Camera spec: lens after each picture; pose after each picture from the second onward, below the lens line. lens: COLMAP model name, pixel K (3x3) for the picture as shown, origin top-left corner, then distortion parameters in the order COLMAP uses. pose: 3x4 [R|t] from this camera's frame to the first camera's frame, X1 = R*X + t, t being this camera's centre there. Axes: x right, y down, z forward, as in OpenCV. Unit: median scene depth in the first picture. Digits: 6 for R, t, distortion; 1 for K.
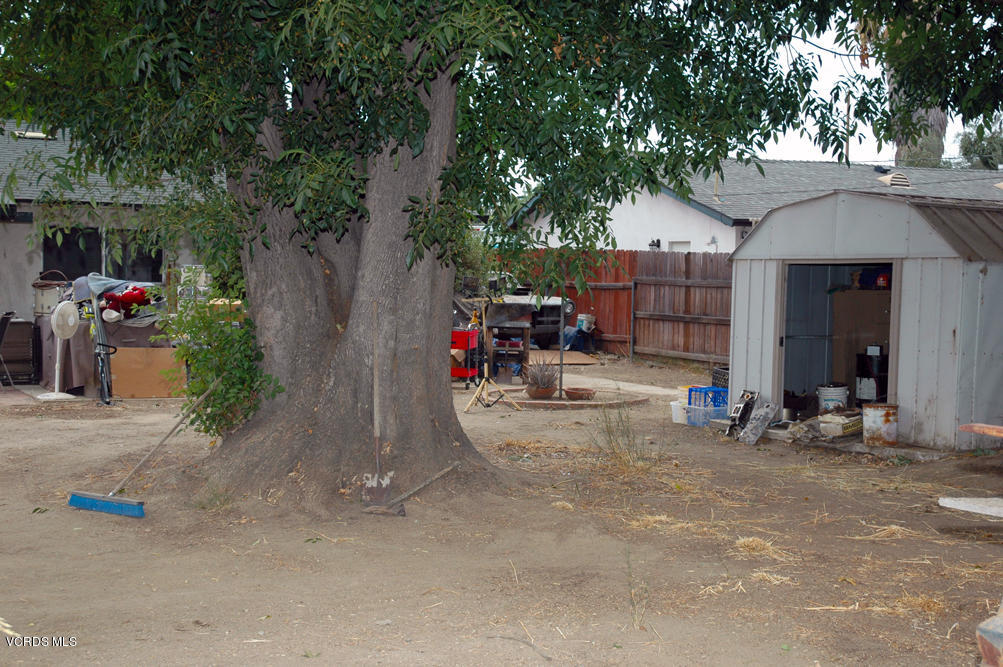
lens RADIAL K [[1476.6, 0, 501.6], [0, 1476.6, 332.5], [0, 0, 1]] dist [-0.001886, 0.000000]
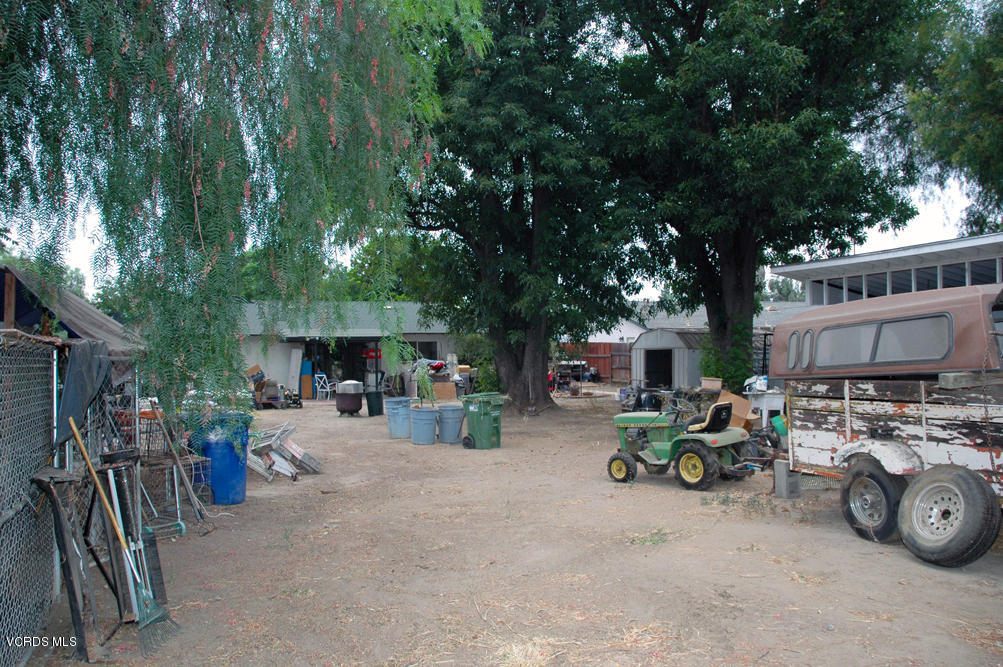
lens RADIAL K [[750.5, 0, 501.7], [0, 750.5, 333.9], [0, 0, 1]] dist [-0.138657, 0.091327]
pose [[0.996496, -0.031520, -0.077471, 0.000594], [0.026691, 0.997682, -0.062603, 0.009269], [0.079264, 0.060316, 0.995027, -0.457771]]
